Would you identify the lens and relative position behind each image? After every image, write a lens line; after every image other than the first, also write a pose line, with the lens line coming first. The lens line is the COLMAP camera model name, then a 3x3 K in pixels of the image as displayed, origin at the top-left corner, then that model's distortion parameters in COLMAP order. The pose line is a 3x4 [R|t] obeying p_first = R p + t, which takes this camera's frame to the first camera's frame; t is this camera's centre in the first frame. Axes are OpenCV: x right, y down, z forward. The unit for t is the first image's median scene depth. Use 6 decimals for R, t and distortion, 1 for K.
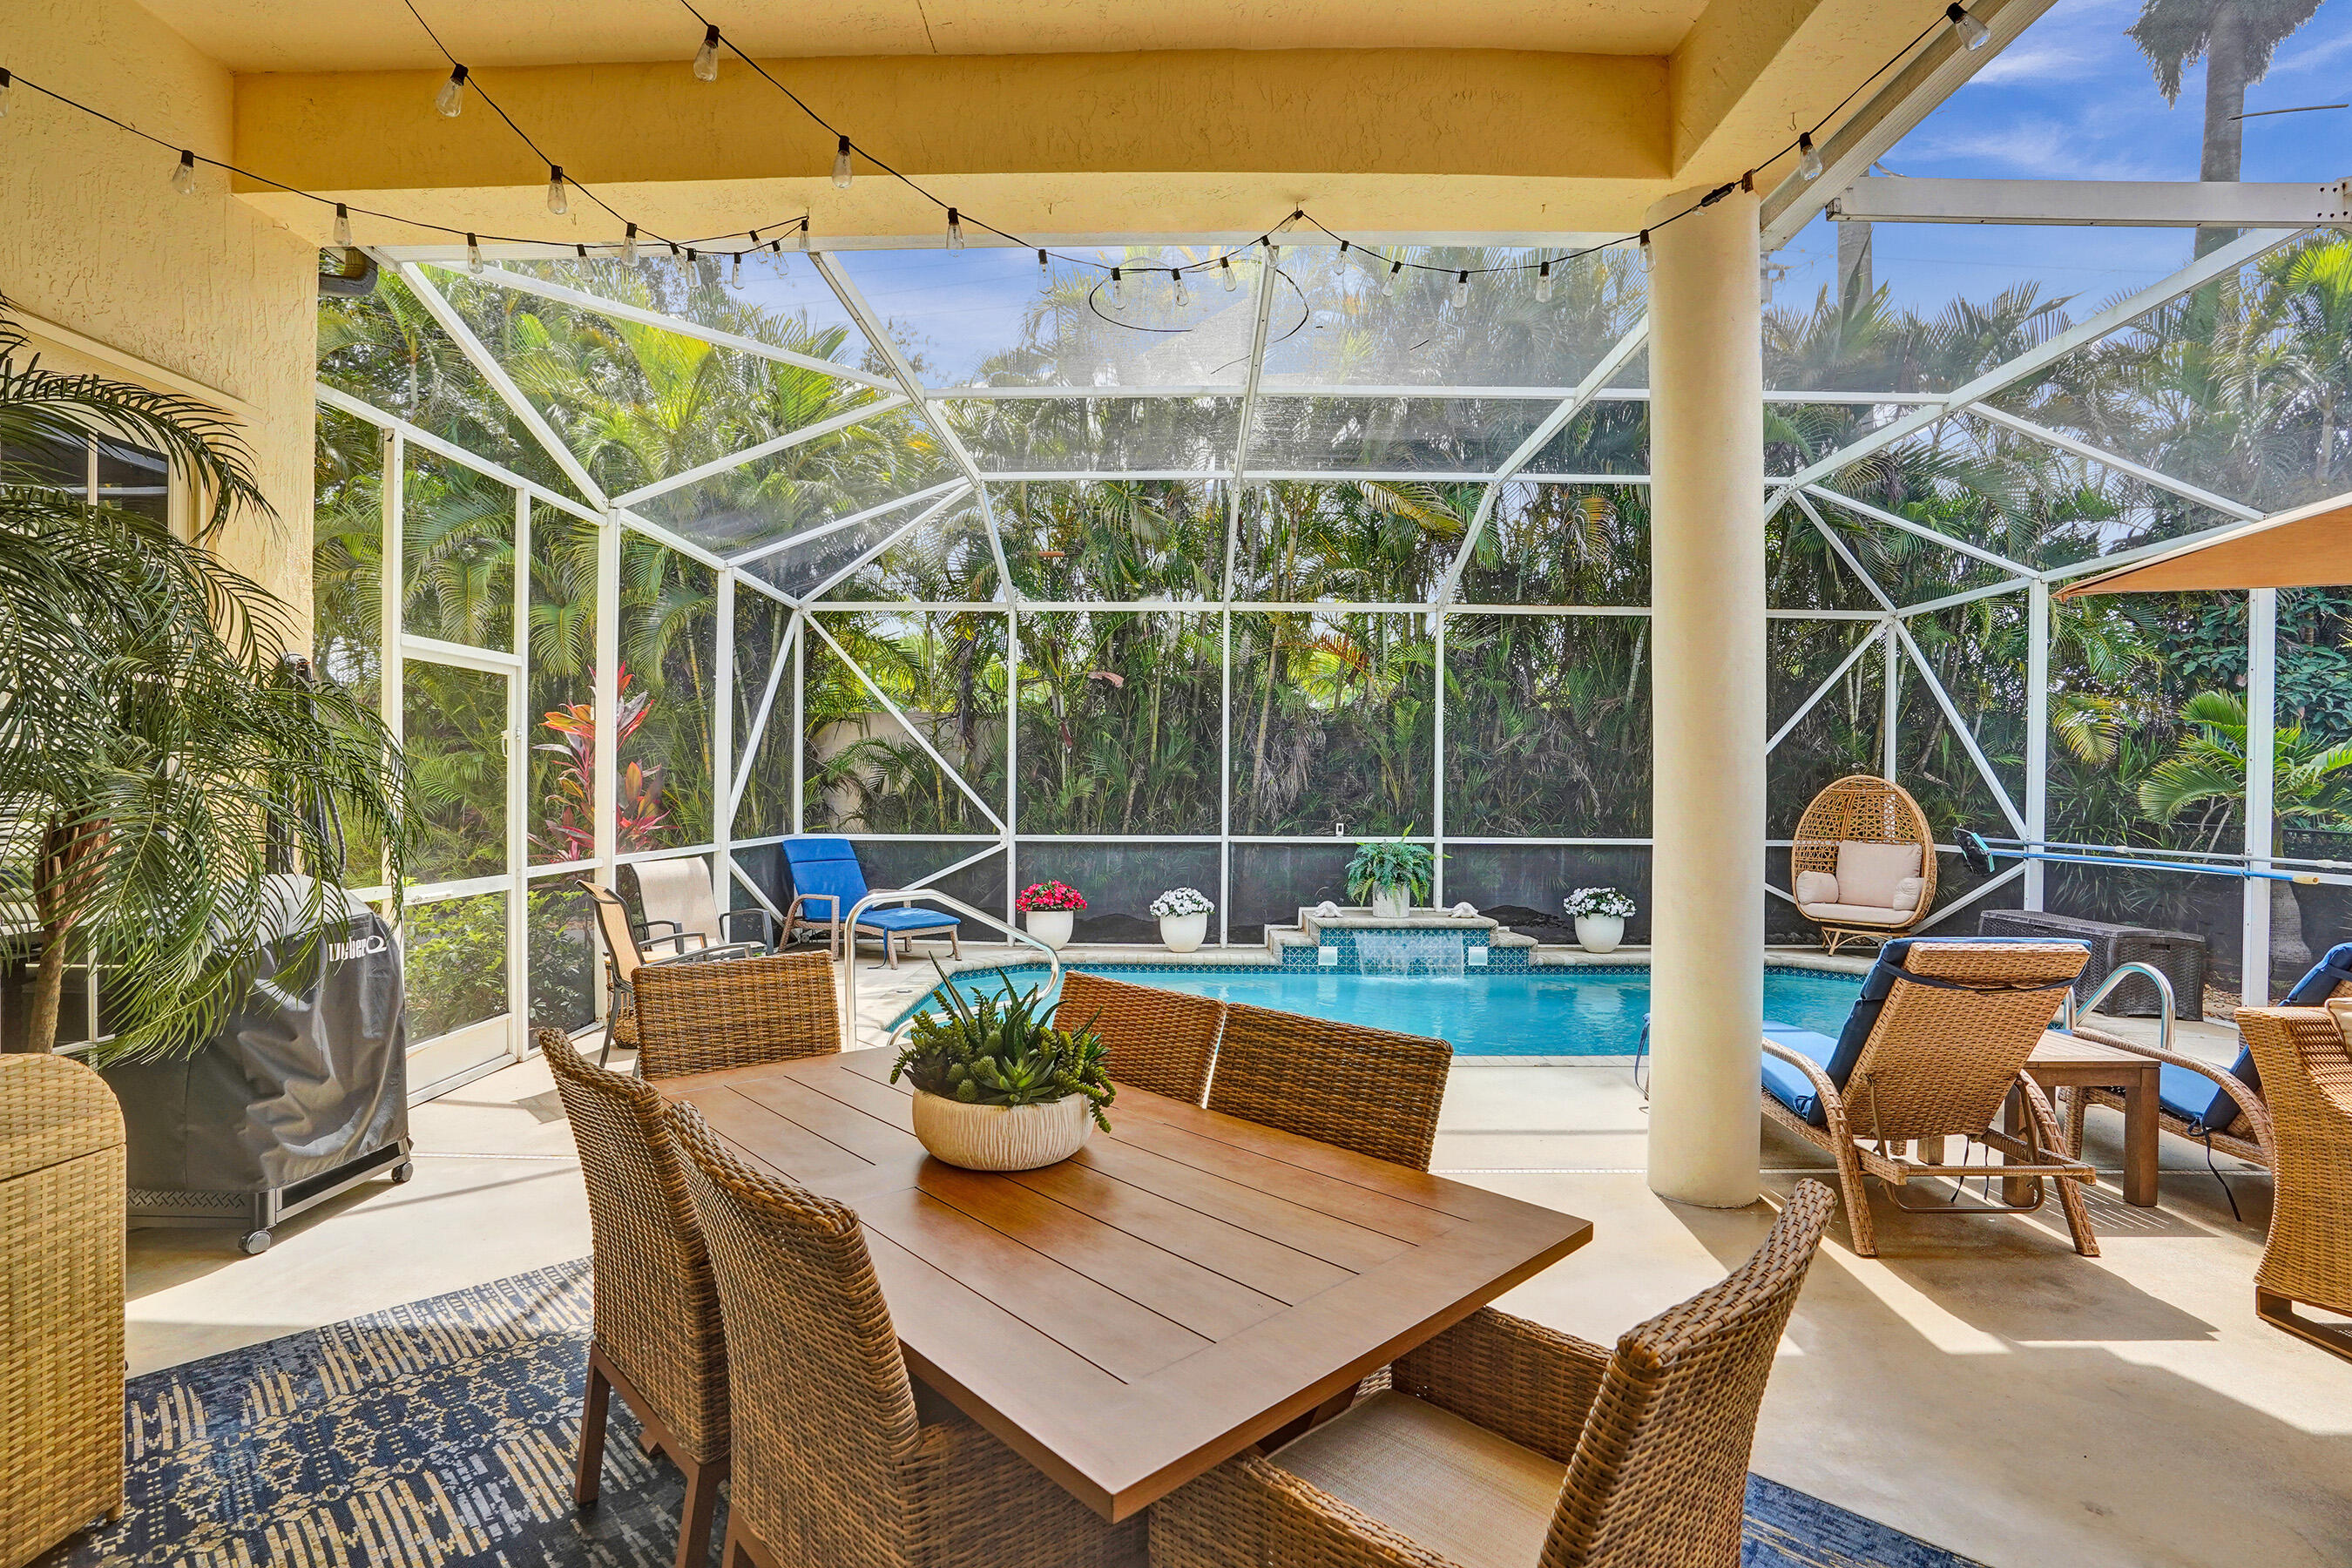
lens RADIAL K [[1105.4, 0, 1163.0], [0, 1105.4, 792.7], [0, 0, 1]] dist [-0.073451, 0.027592]
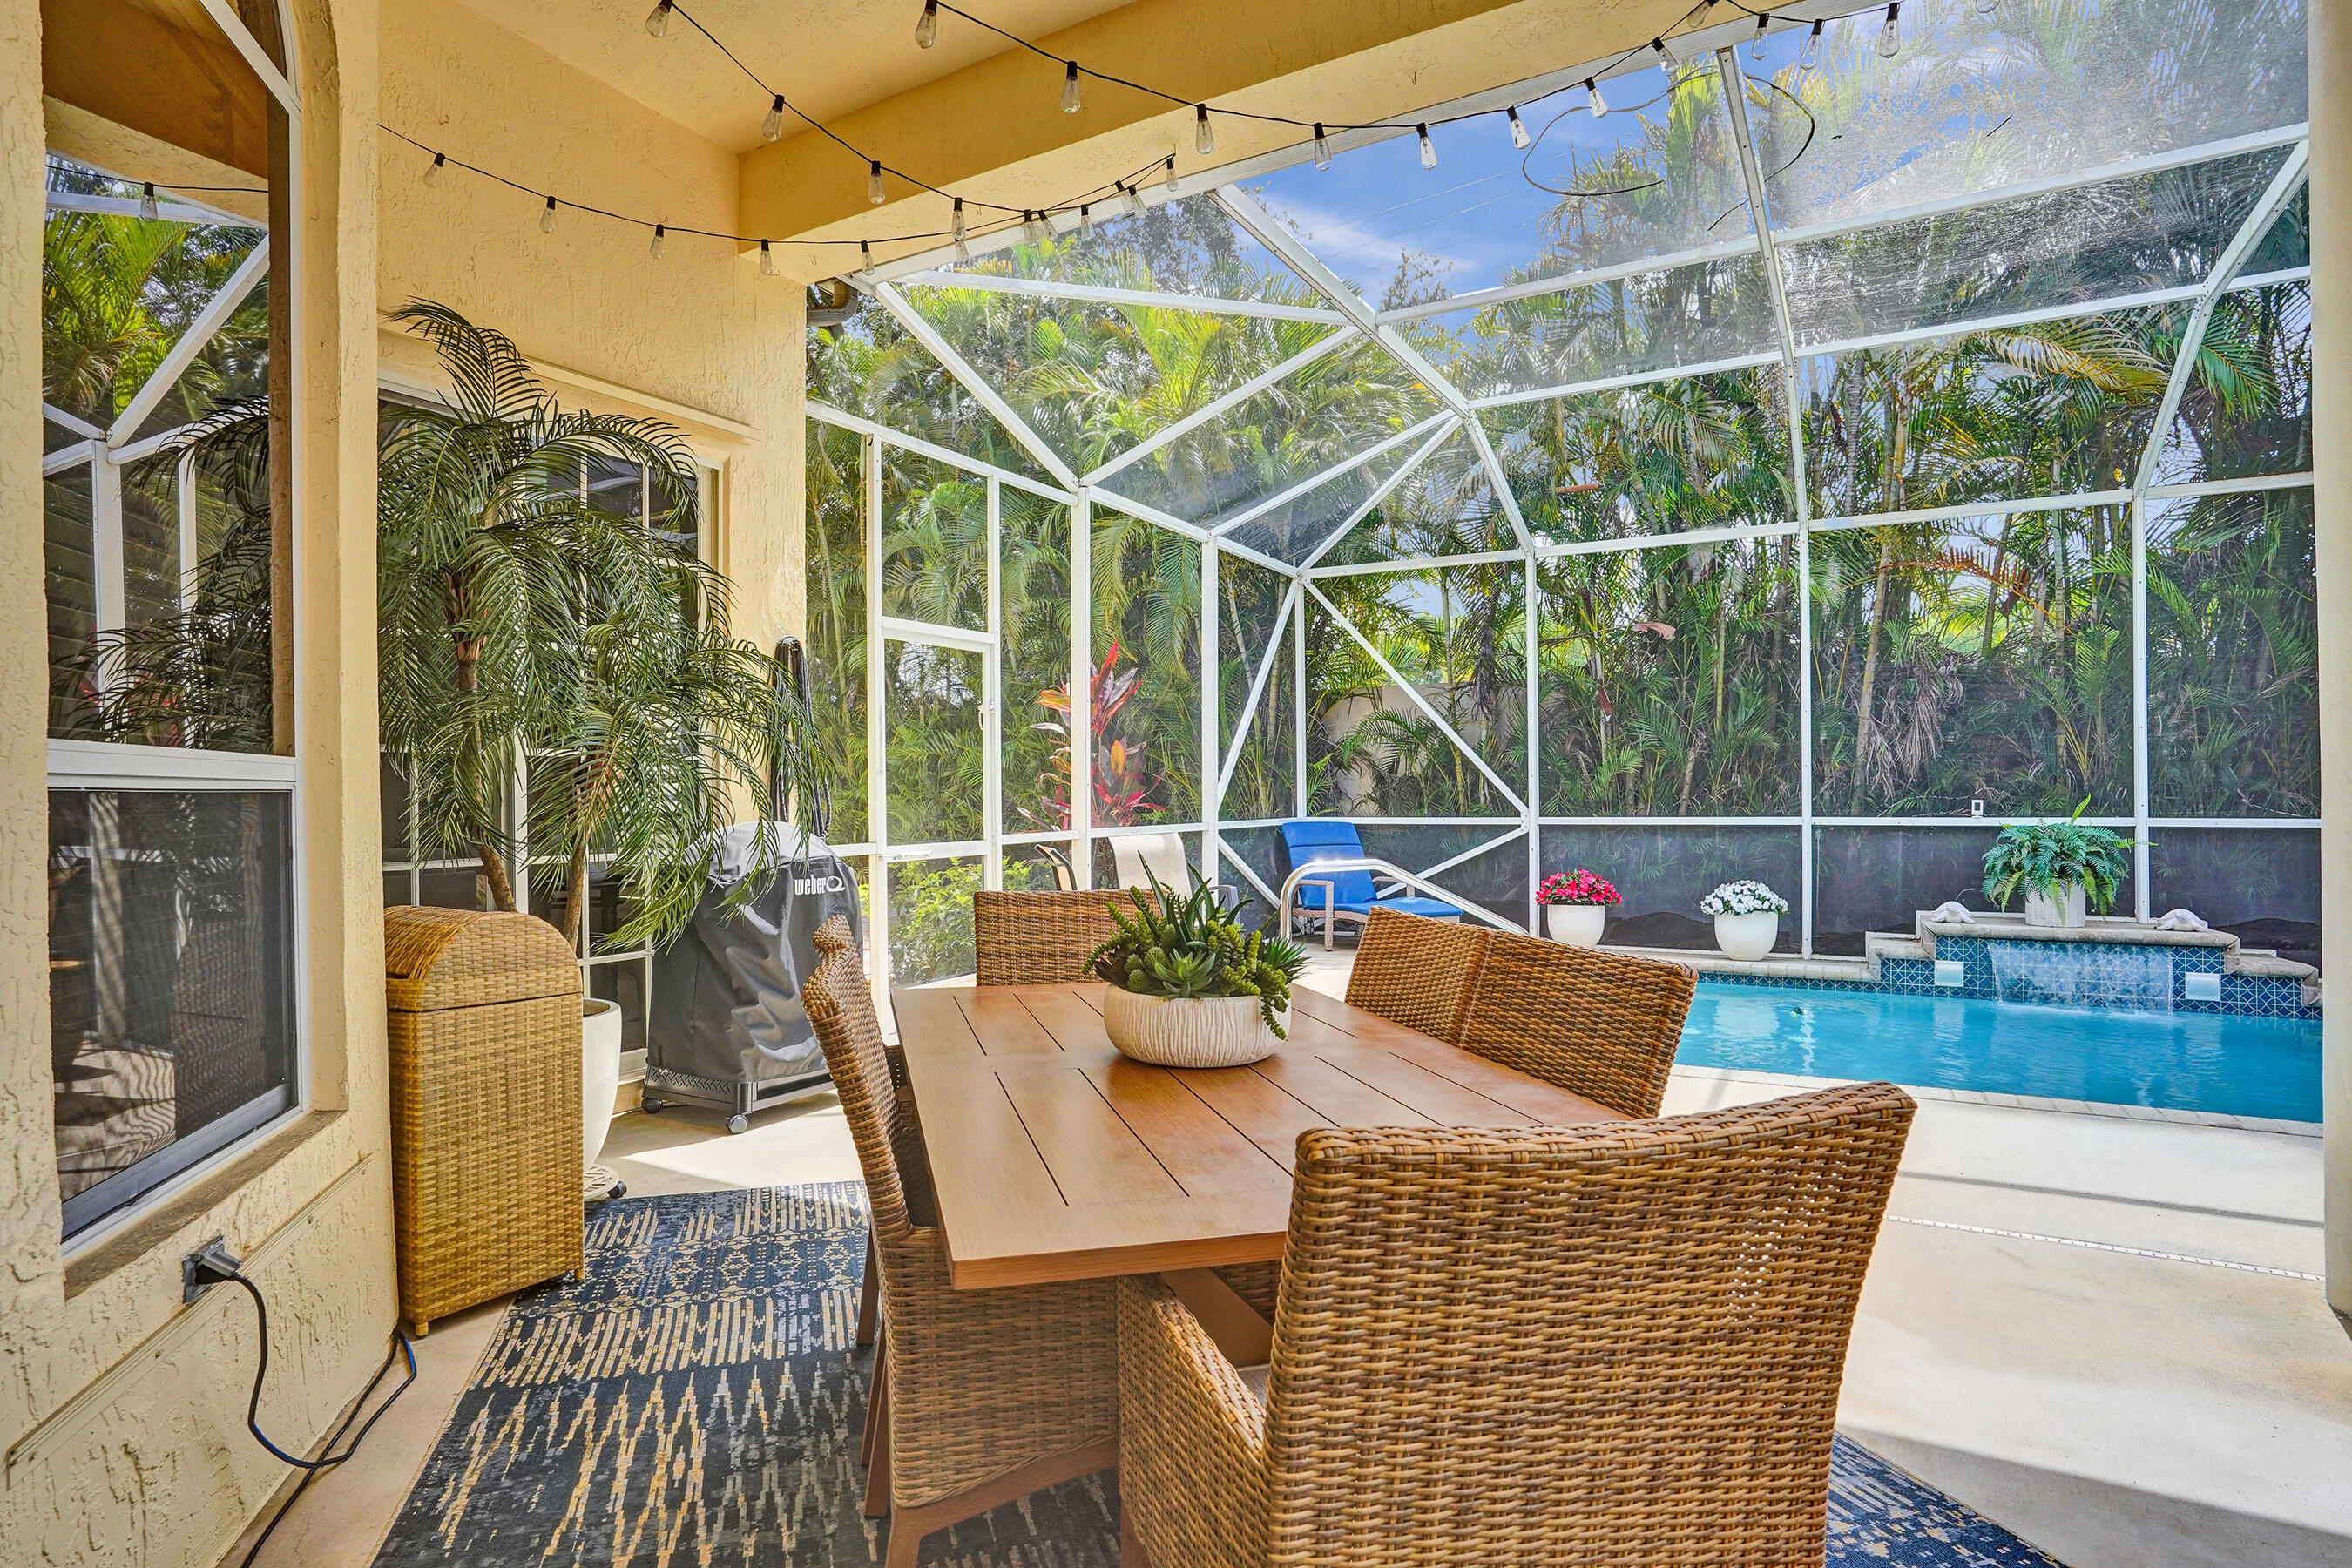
lens RADIAL K [[1250.7, 0, 1141.1], [0, 1250.7, 789.5], [0, 0, 1]] dist [-0.071701, 0.038192]
pose [[0.870315, -0.013538, -0.492309, 0.081266], [0.011131, 0.999907, -0.007818, 0.022961], [0.492369, 0.001324, 0.870385, 0.004283]]
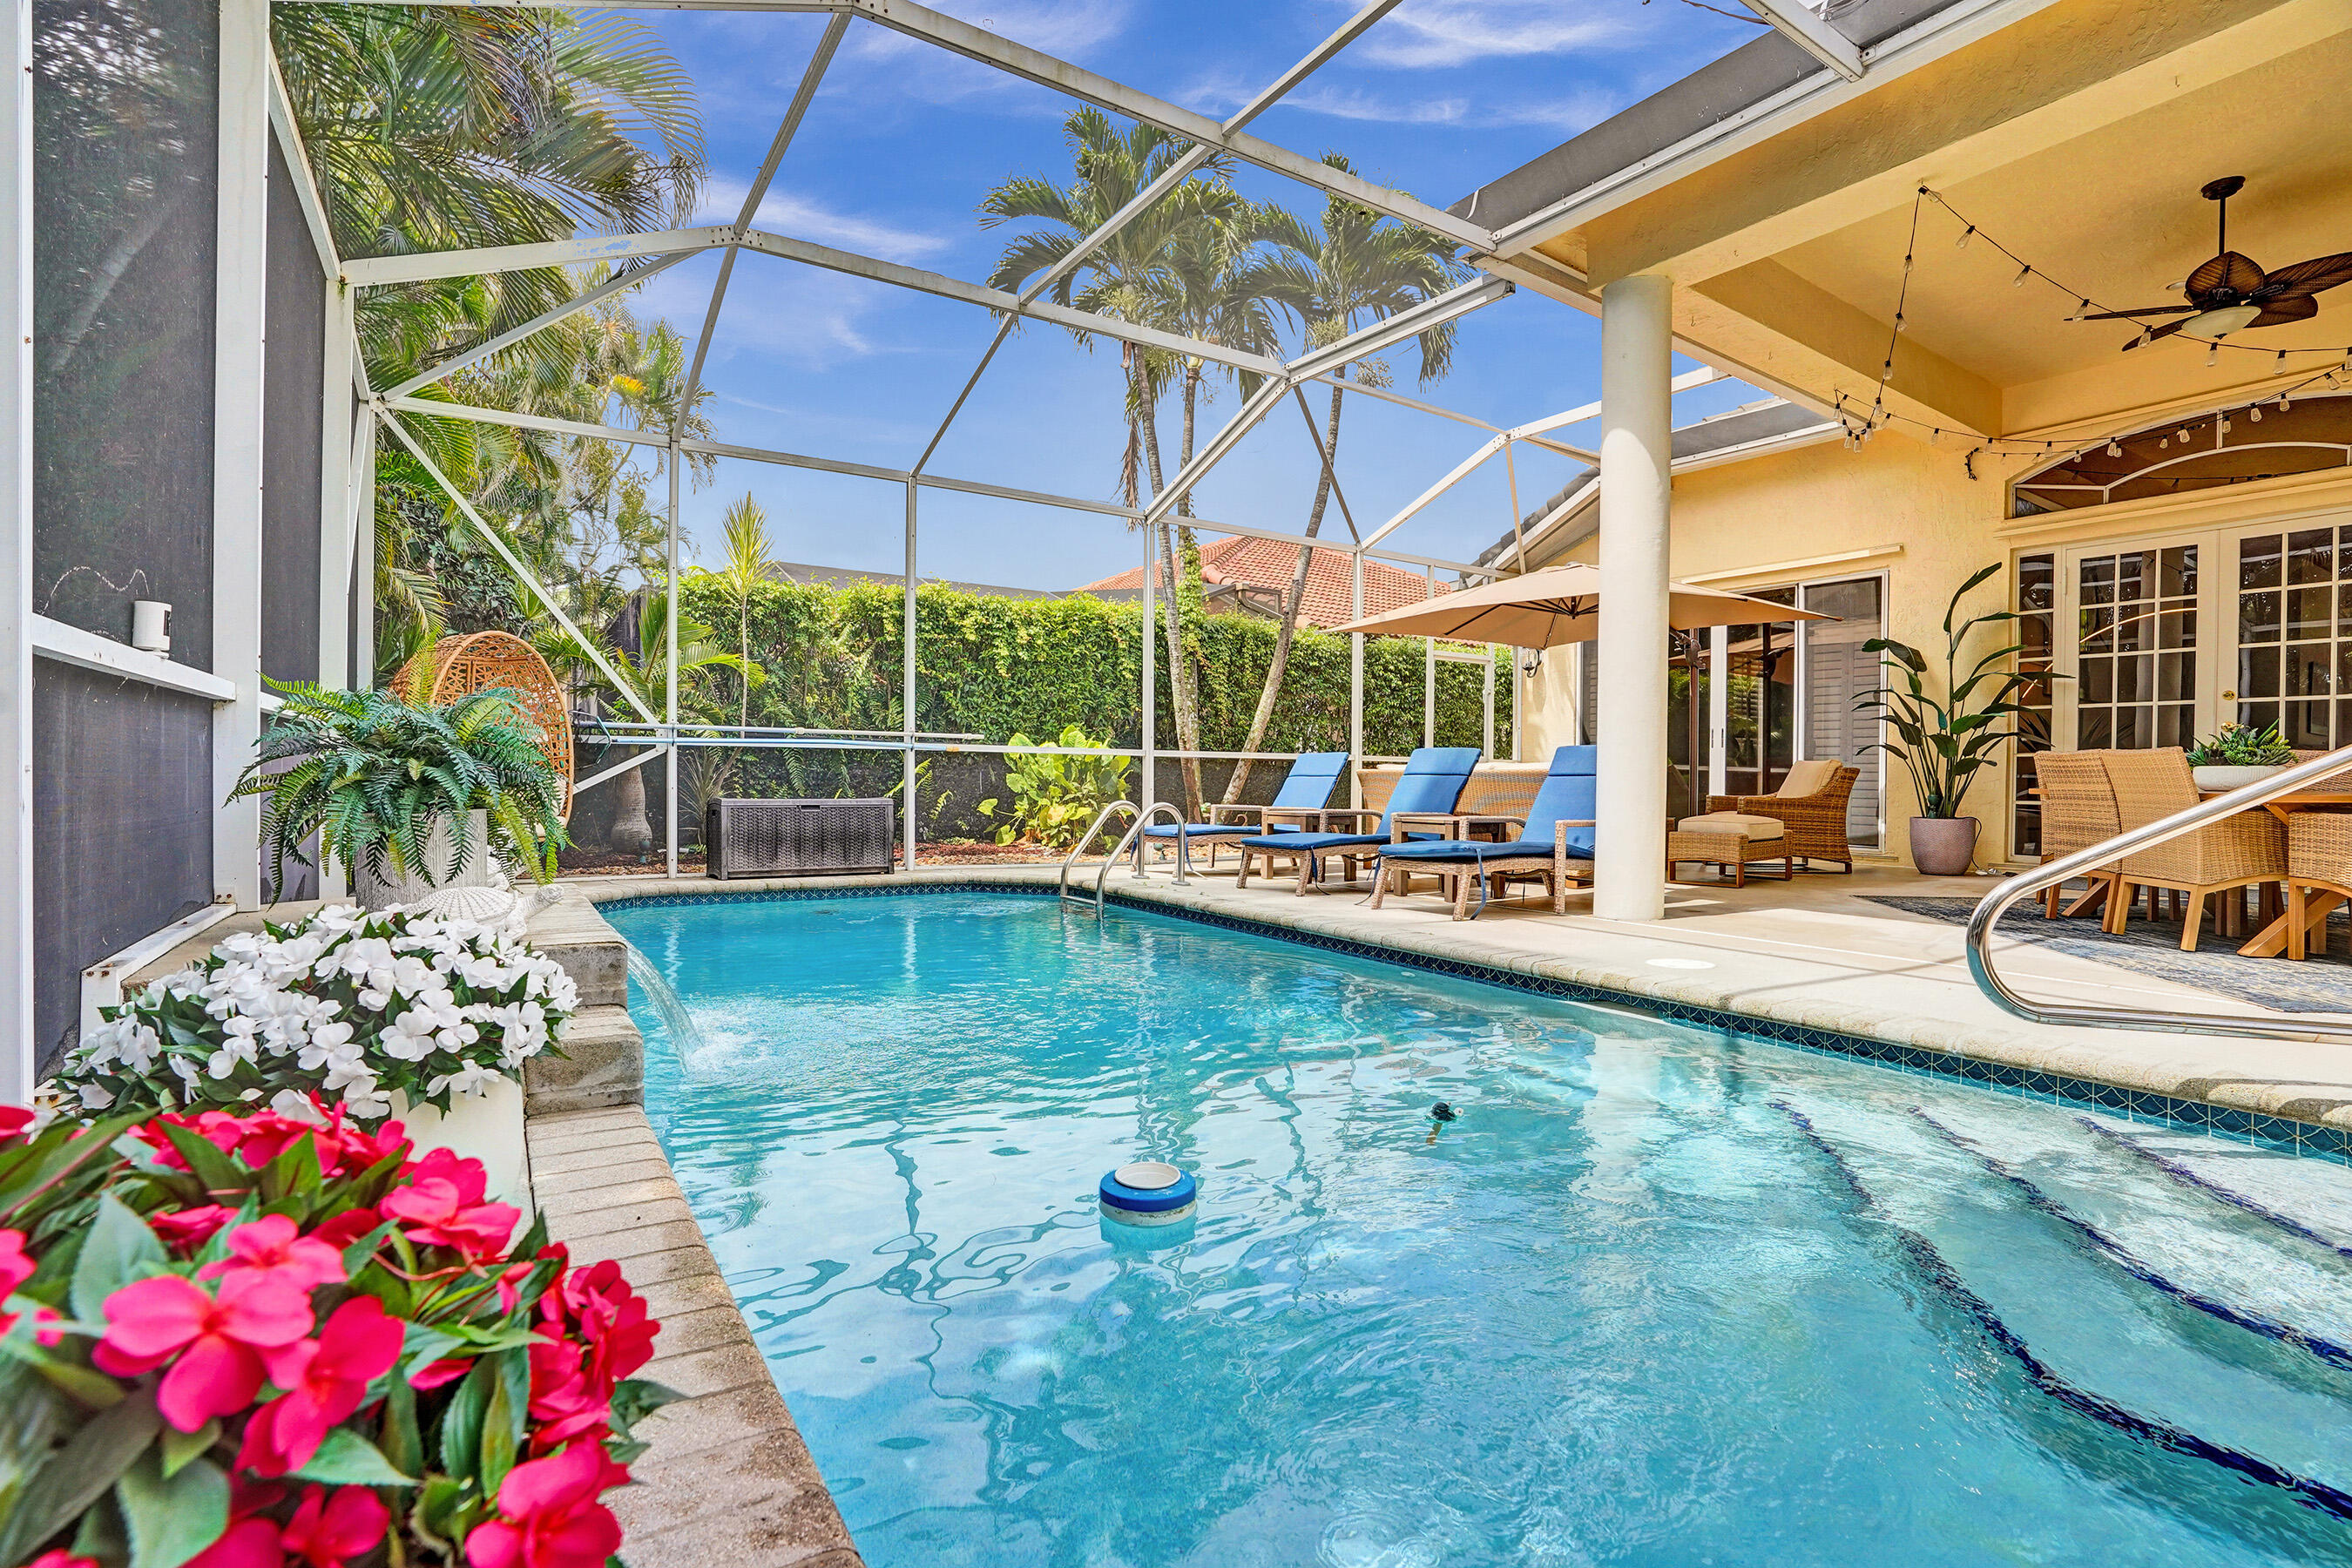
lens RADIAL K [[1091.0, 0, 1177.7], [0, 1091.0, 794.6], [0, 0, 1]] dist [-0.063443, 0.023846]
pose [[-0.566667, -0.027408, 0.823491, -0.178573], [-0.011559, 0.999613, 0.025315, 0.068144], [-0.823866, 0.004827, -0.566764, 1.037787]]
